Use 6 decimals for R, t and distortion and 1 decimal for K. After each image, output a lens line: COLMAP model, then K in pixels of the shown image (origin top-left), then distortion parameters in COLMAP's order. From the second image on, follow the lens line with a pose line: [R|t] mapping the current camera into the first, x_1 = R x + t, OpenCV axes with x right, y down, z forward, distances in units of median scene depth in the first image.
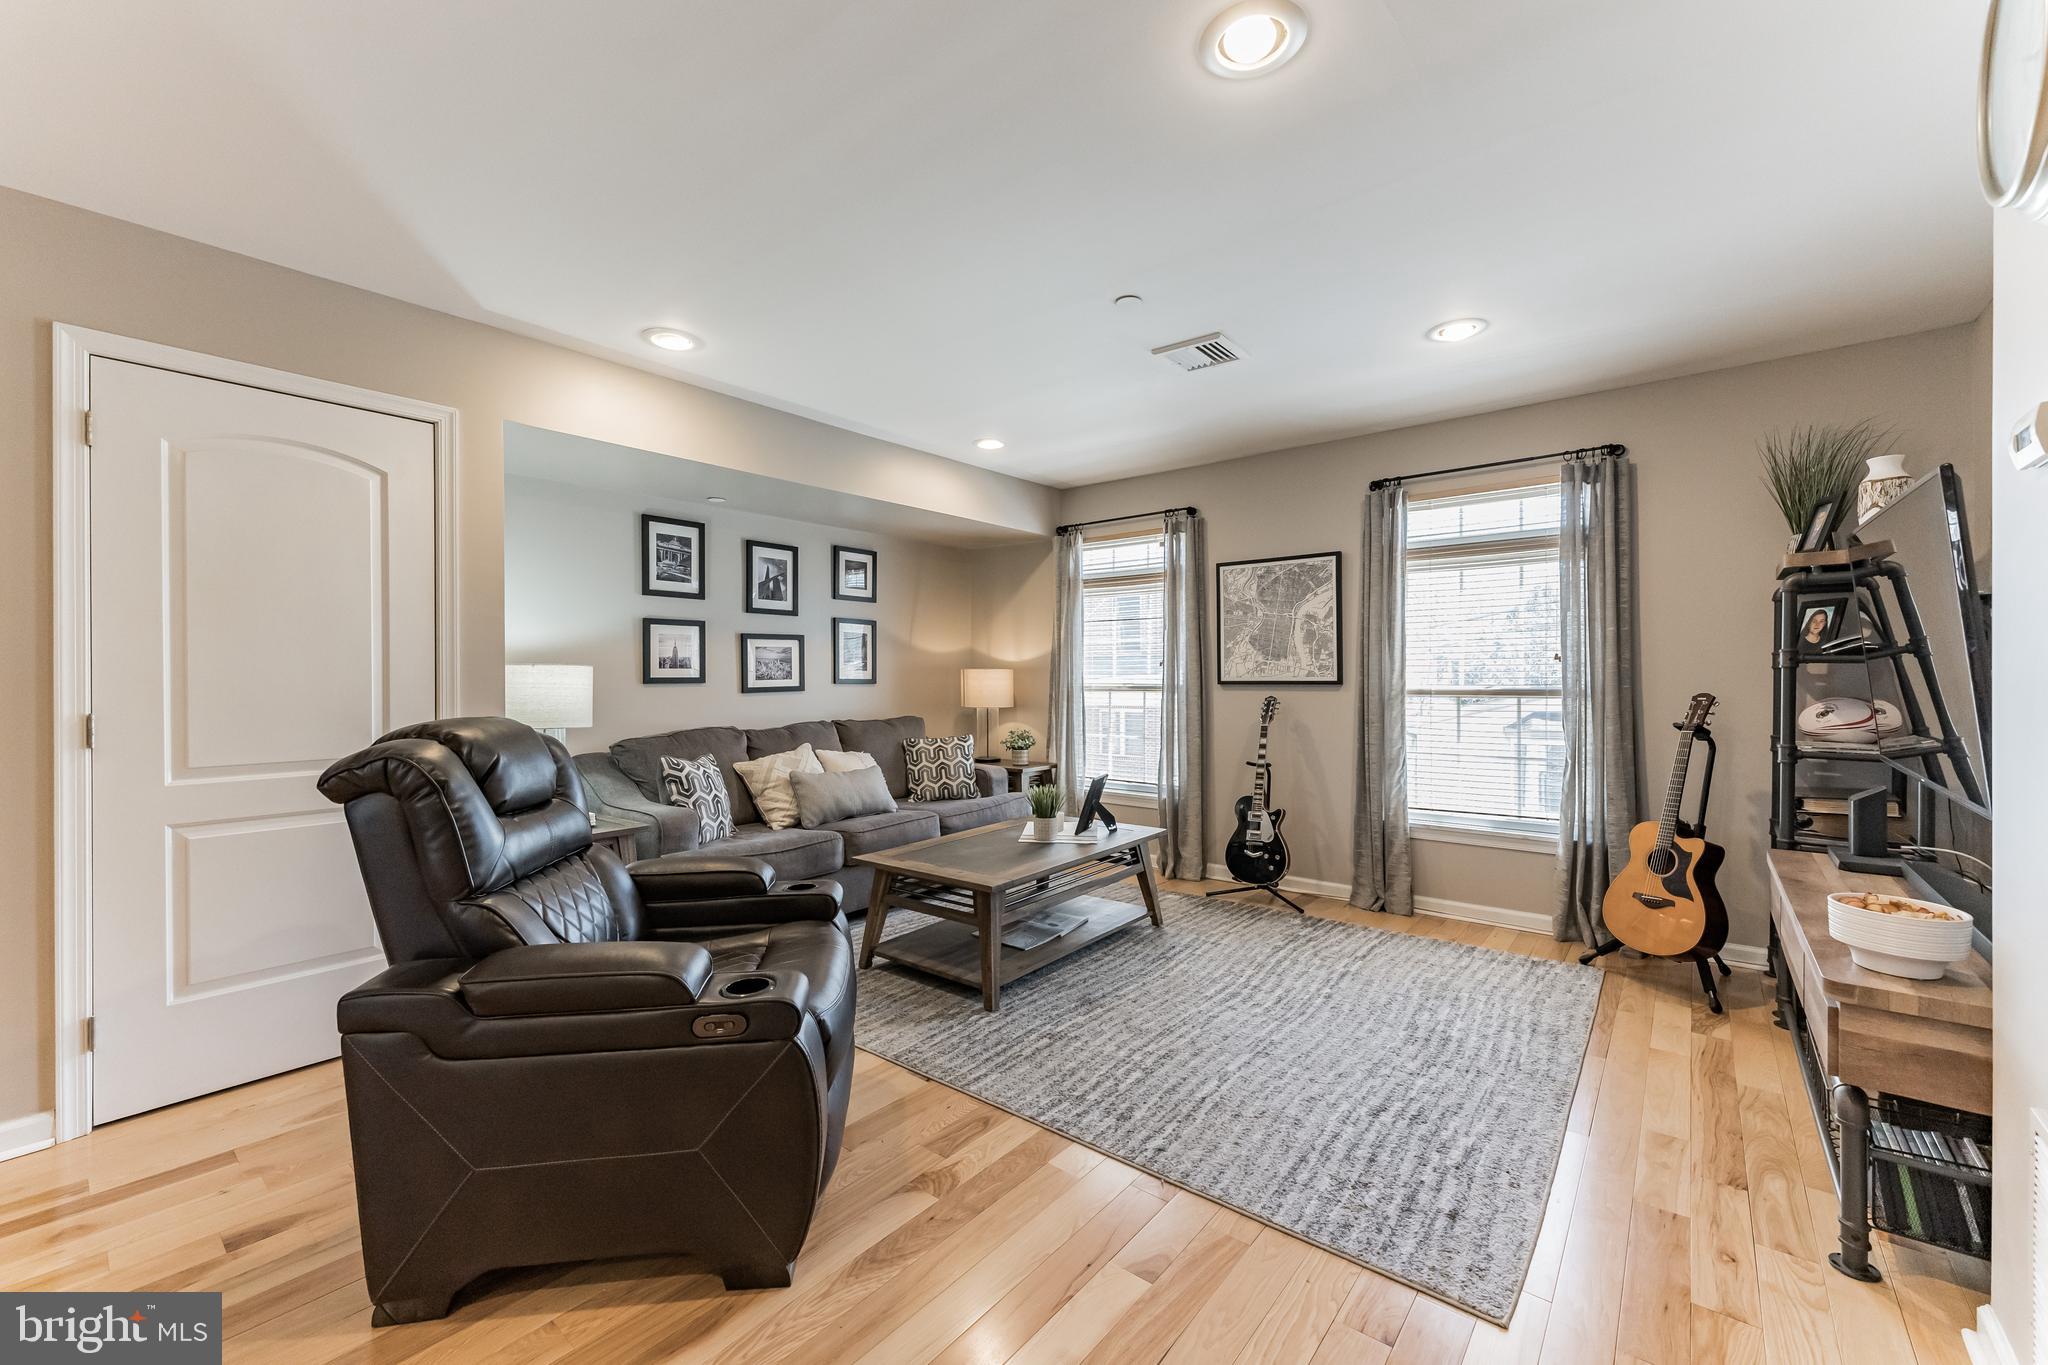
lens RADIAL K [[827.7, 0, 1024.0], [0, 827.7, 682.5], [0, 0, 1]] dist [0.014985, -0.000030]
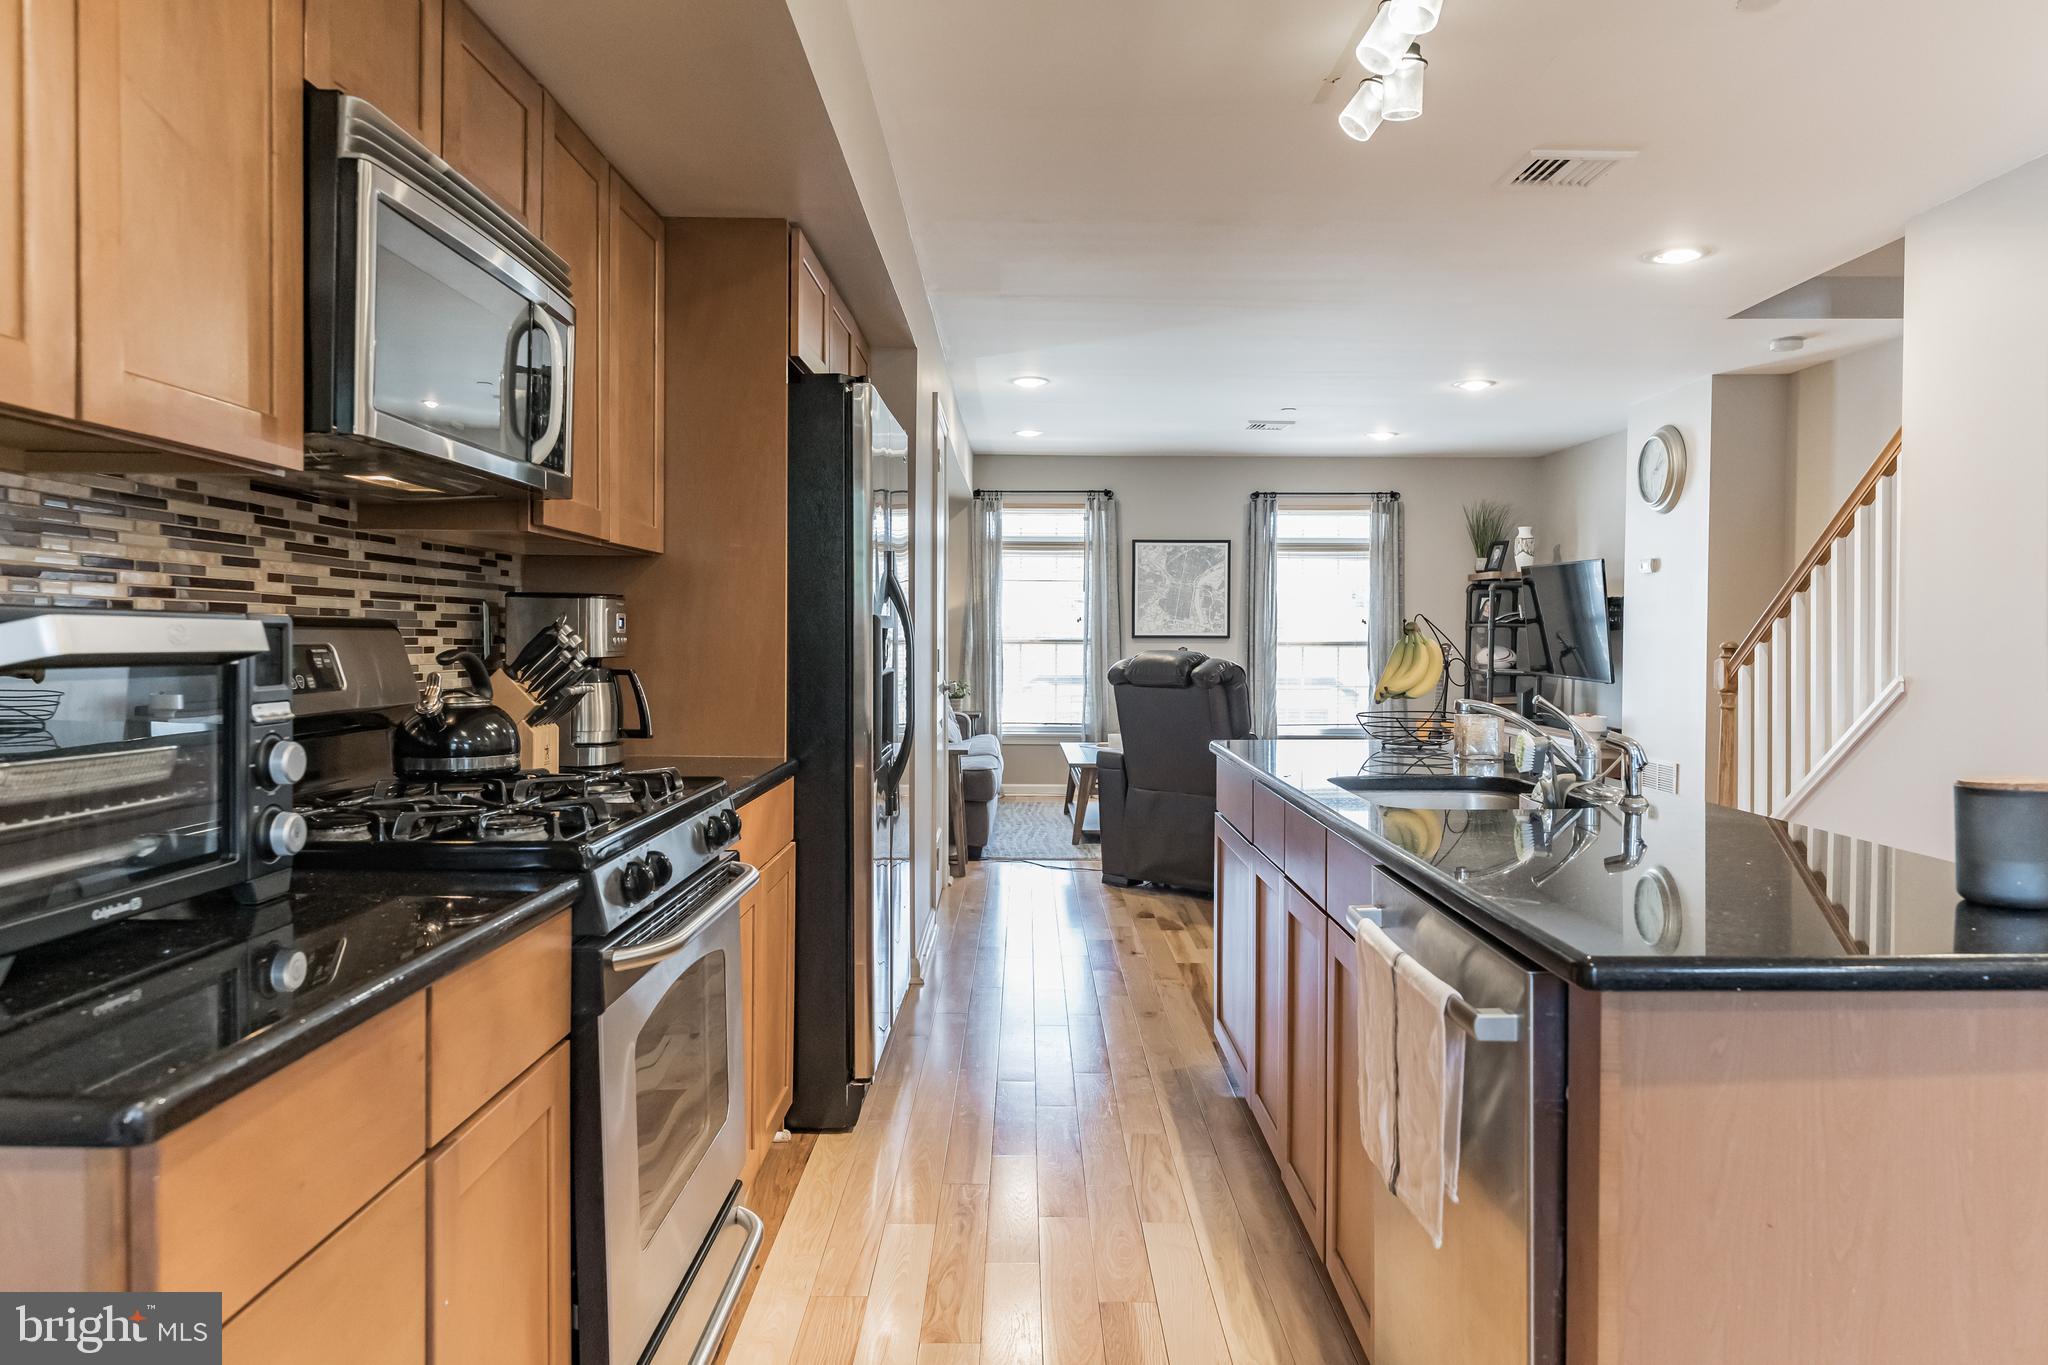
lens RADIAL K [[1351.5, 0, 1033.5], [0, 1351.5, 676.2], [0, 0, 1]] dist [0.000992, -0.002130]
pose [[0.774254, -0.011564, 0.632769, -1.255278], [-0.003682, 0.999734, 0.022775, 0.015230], [-0.632864, -0.019963, 0.774006, -0.504070]]
